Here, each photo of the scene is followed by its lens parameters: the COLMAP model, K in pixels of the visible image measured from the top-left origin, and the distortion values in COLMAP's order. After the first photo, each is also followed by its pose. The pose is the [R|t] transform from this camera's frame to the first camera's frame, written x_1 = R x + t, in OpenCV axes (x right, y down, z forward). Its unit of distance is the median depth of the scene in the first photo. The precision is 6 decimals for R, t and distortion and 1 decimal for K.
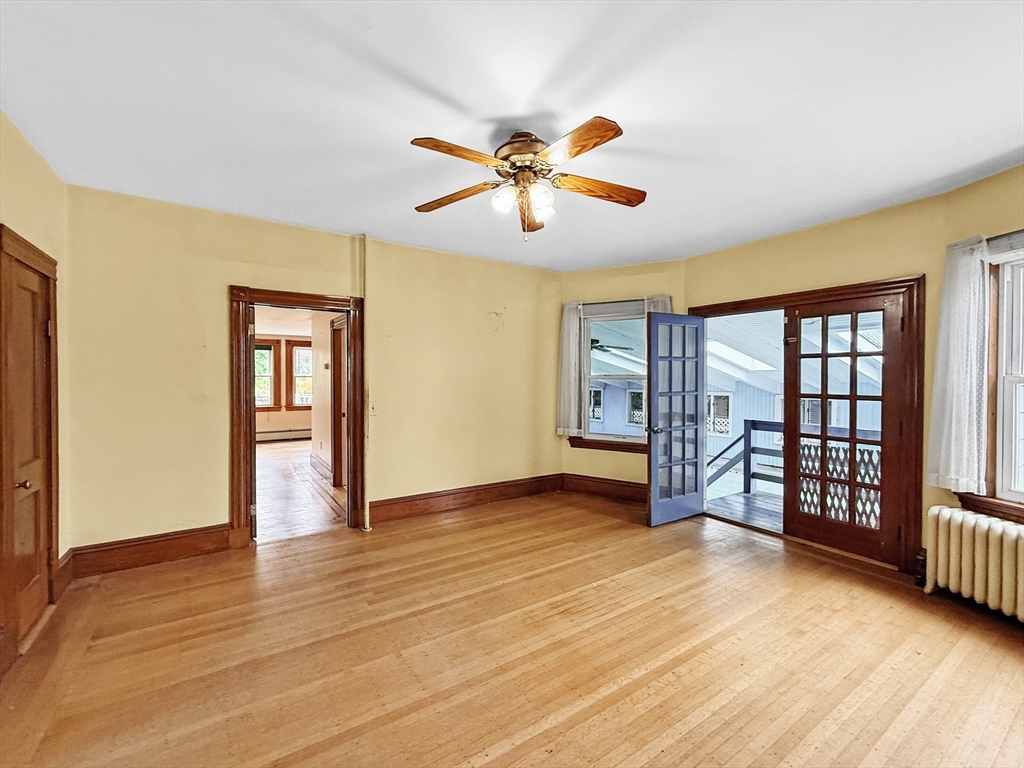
lens RADIAL K [[416.6, 0, 522.4], [0, 416.6, 382.2], [0, 0, 1]] dist [-0.000863, 0.000545]
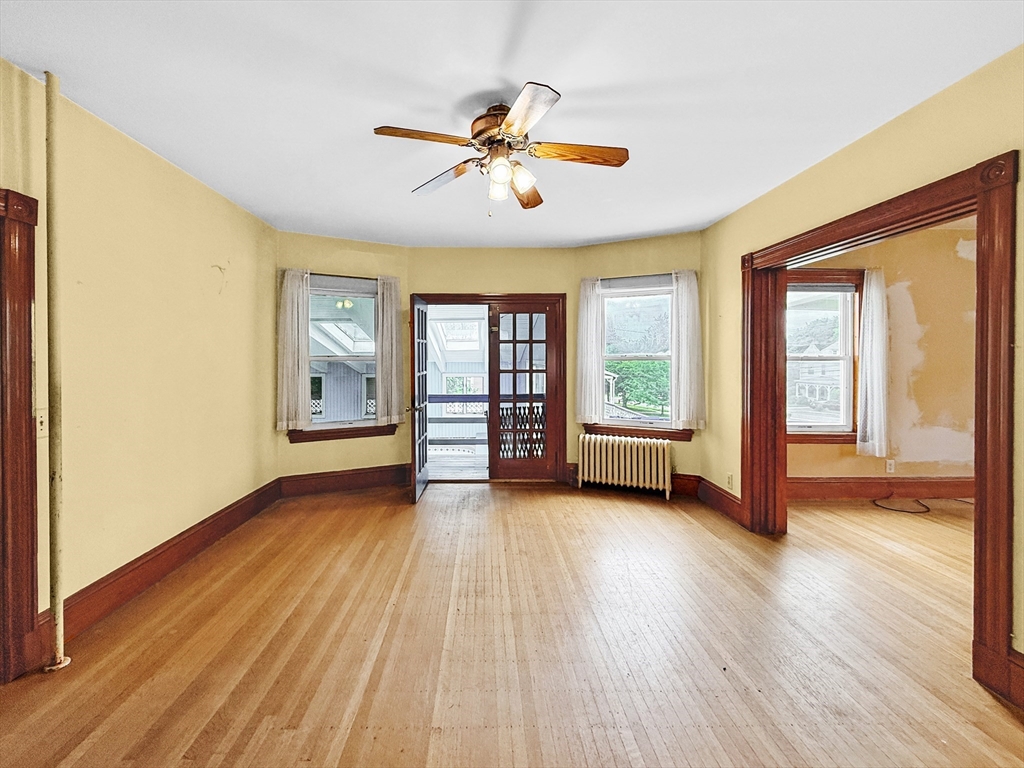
lens RADIAL K [[416.6, 0, 499.7], [0, 416.6, 362.8], [0, 0, 1]] dist [-0.000863, 0.000545]
pose [[0.562337, -0.014478, 0.826781, -0.475783], [0.017350, 0.999833, 0.005708, -0.002068], [-0.826726, 0.011135, 0.562495, 0.273258]]
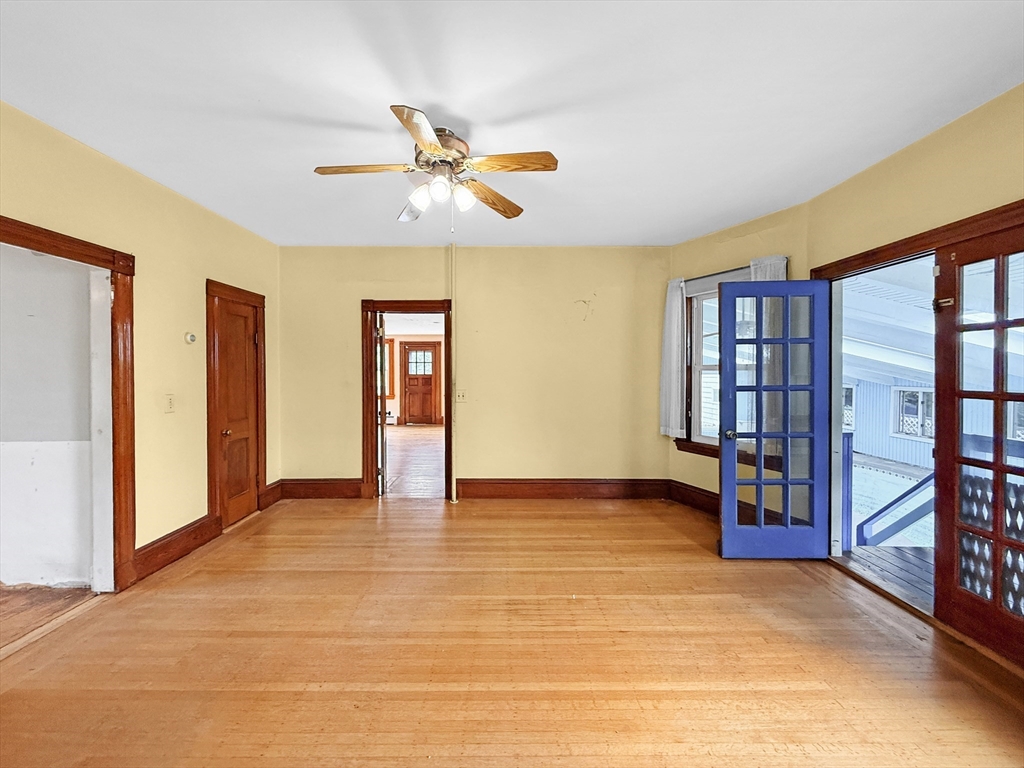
lens RADIAL K [[416.6, 0, 492.0], [0, 416.6, 376.2], [0, 0, 1]] dist [-0.000863, 0.000545]
pose [[0.837284, 0.004837, -0.546748, 0.381163], [-0.004911, 0.999987, 0.001325, 0.007980], [0.546747, 0.001576, 0.837296, 0.112861]]
